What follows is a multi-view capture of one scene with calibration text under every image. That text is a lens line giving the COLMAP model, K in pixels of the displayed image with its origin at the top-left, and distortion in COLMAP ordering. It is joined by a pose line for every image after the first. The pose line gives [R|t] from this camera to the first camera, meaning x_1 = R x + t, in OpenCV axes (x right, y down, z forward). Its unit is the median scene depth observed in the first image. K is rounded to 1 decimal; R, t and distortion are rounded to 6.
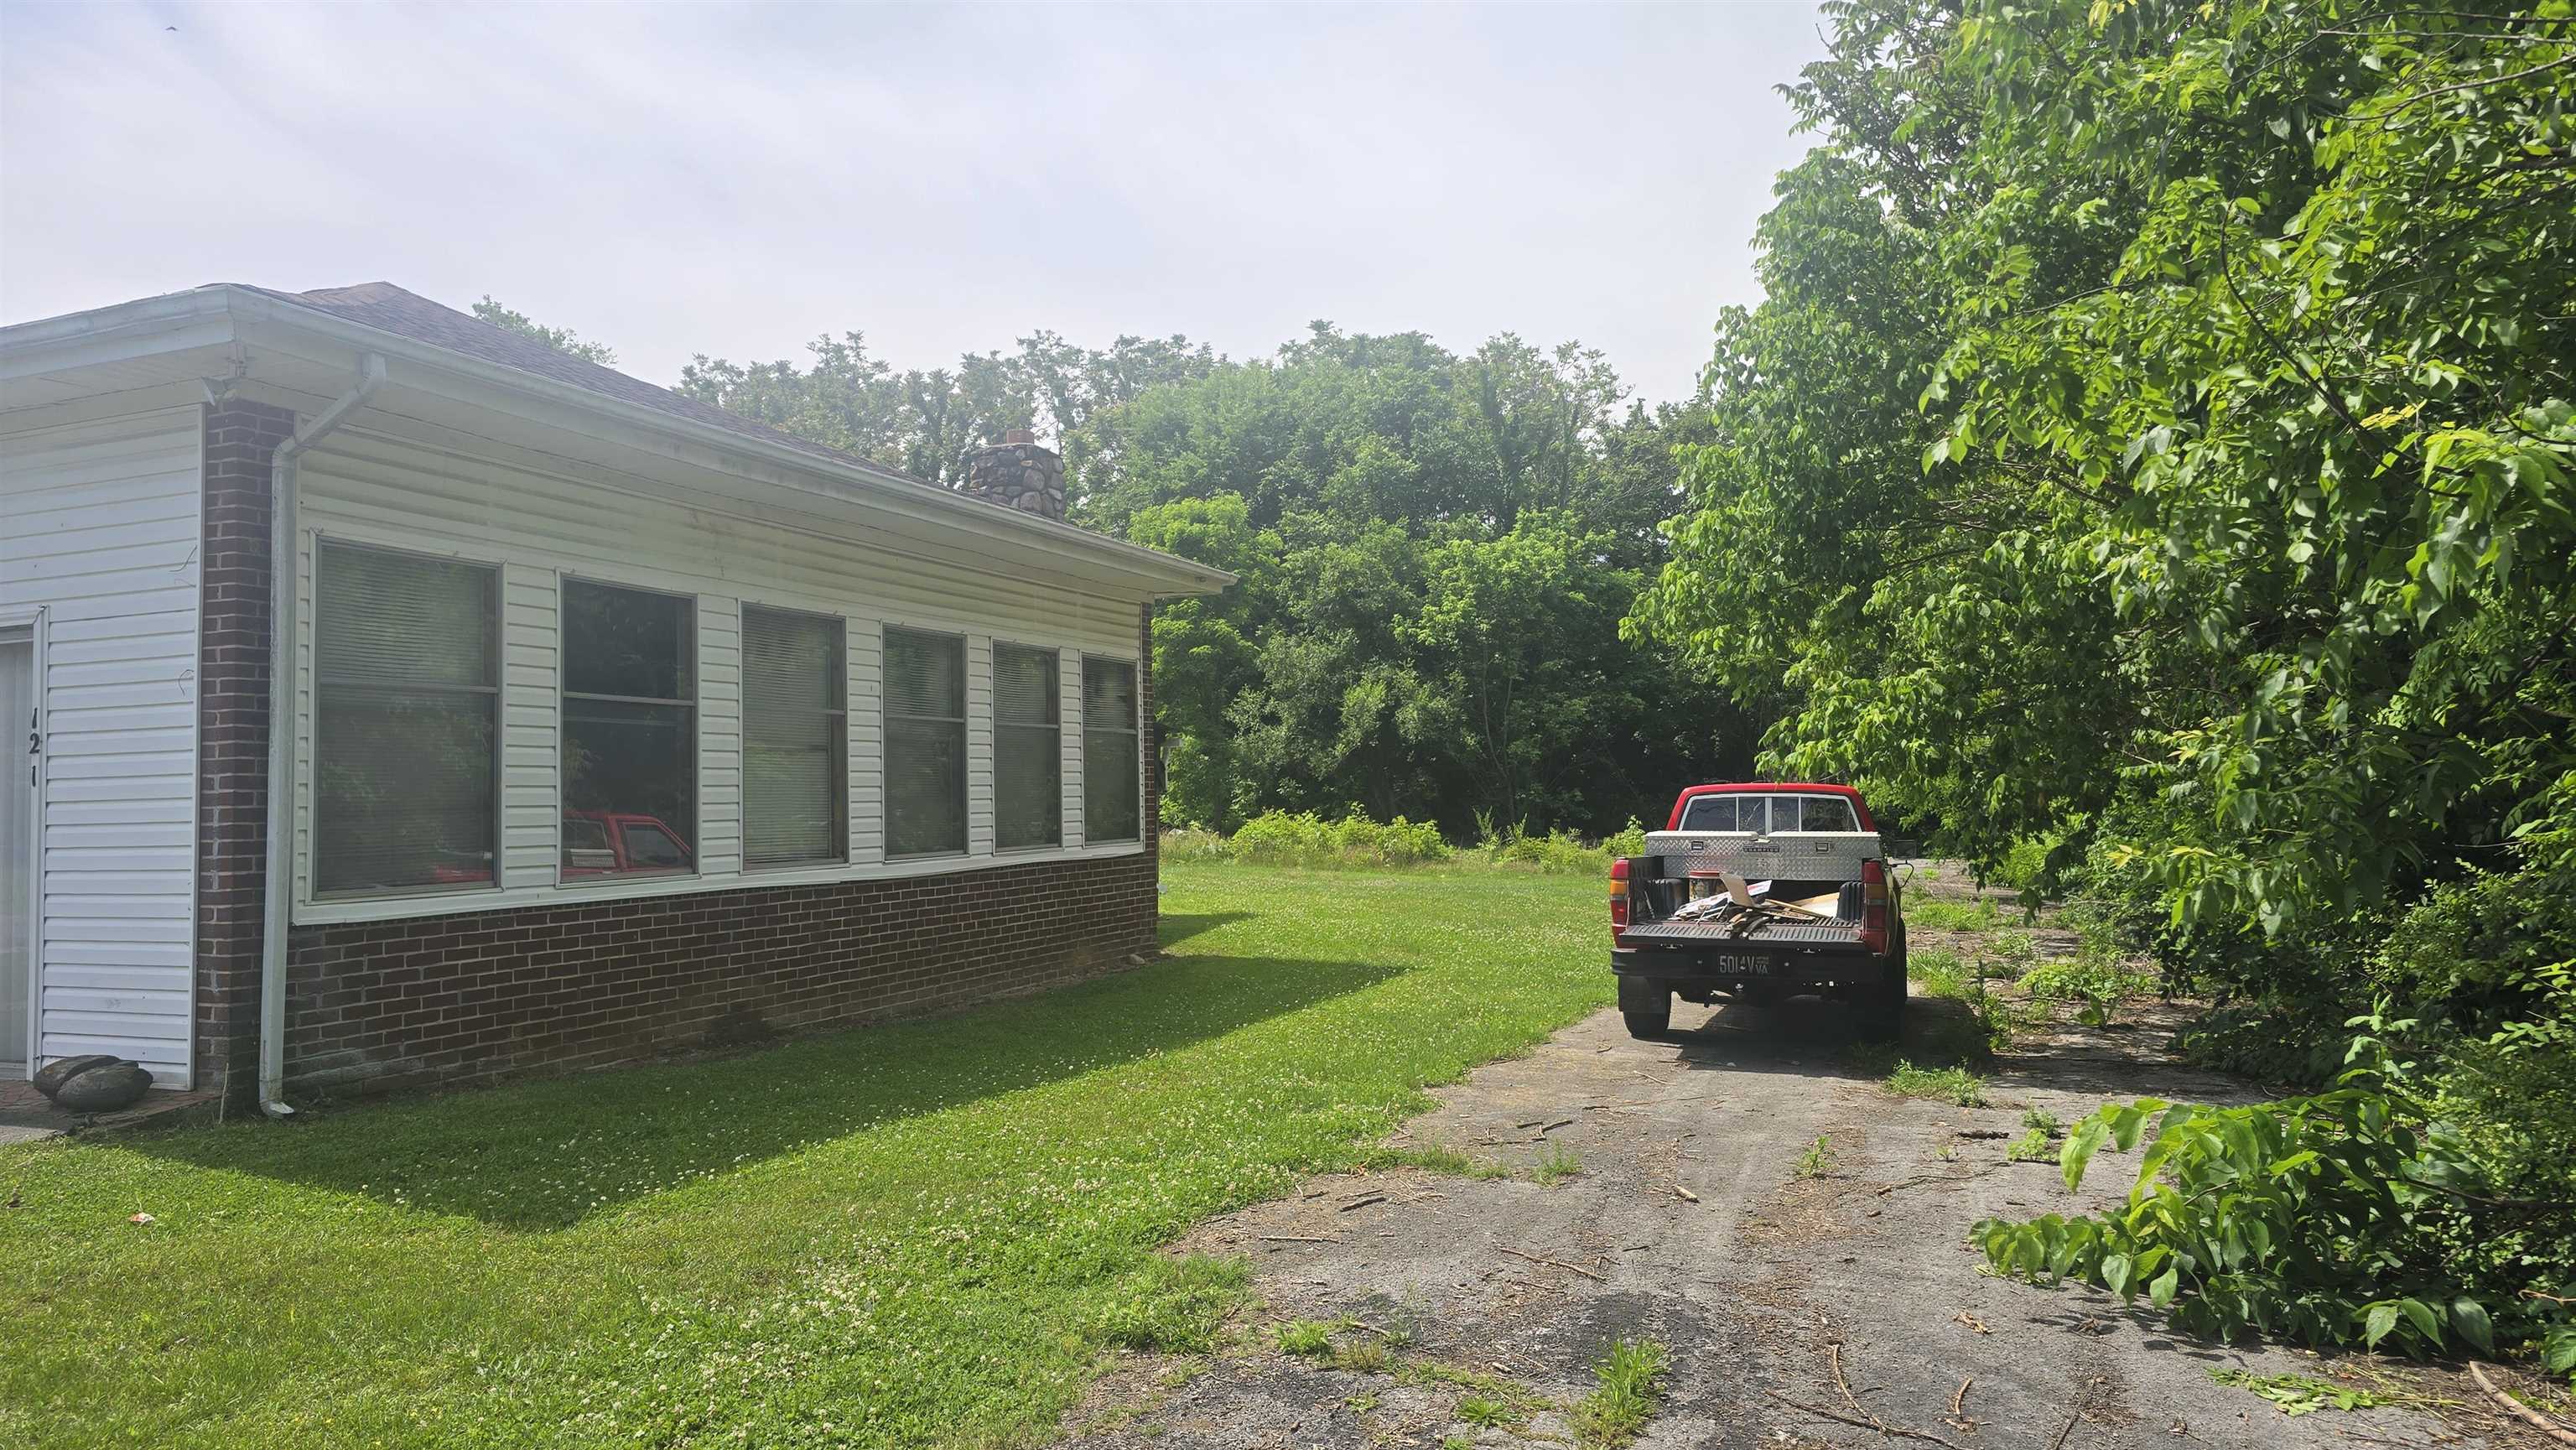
lens RADIAL K [[1754.4, 0, 1288.0], [0, 1754.4, 725.0], [0, 0, 1]] dist [0.084699, -0.081714]
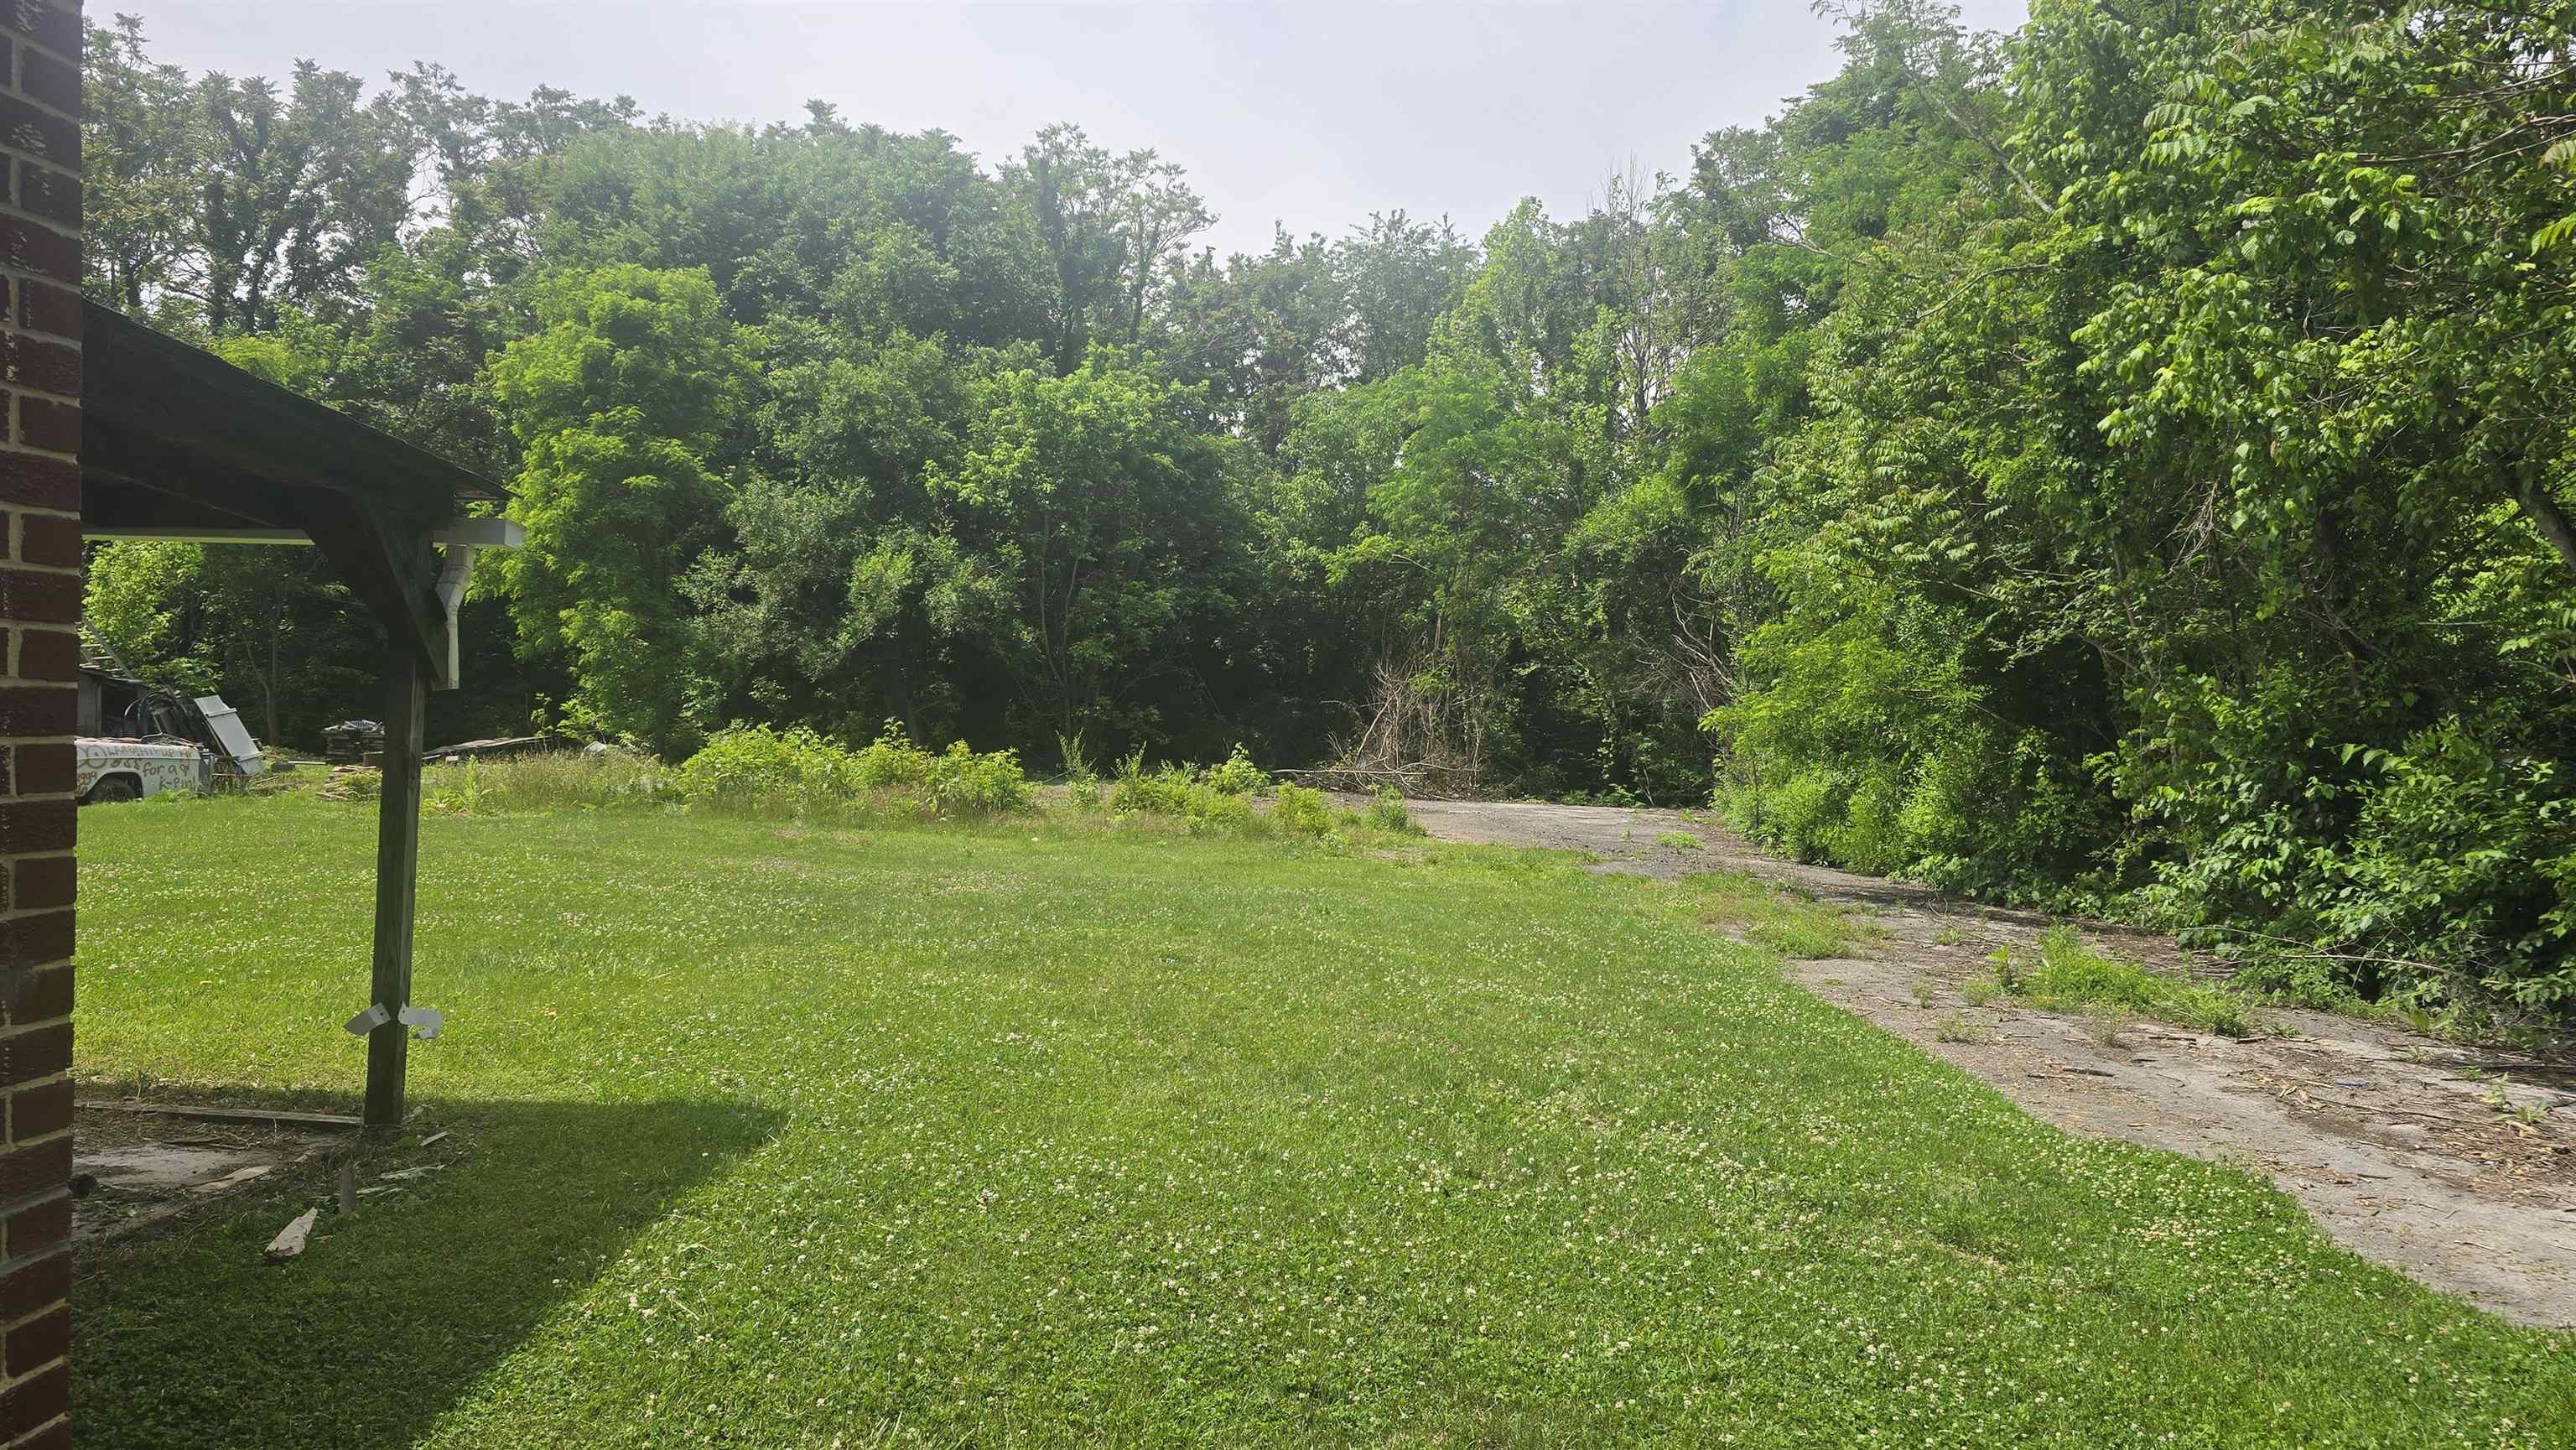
lens RADIAL K [[1754.4, 0, 1288.0], [0, 1754.4, 725.0], [0, 0, 1]] dist [0.084699, -0.081714]
pose [[0.955017, 0.032857, 0.294725, -0.008644], [-0.047771, 0.997909, 0.043548, 0.007977], [-0.292677, -0.055668, 0.954589, 0.233841]]
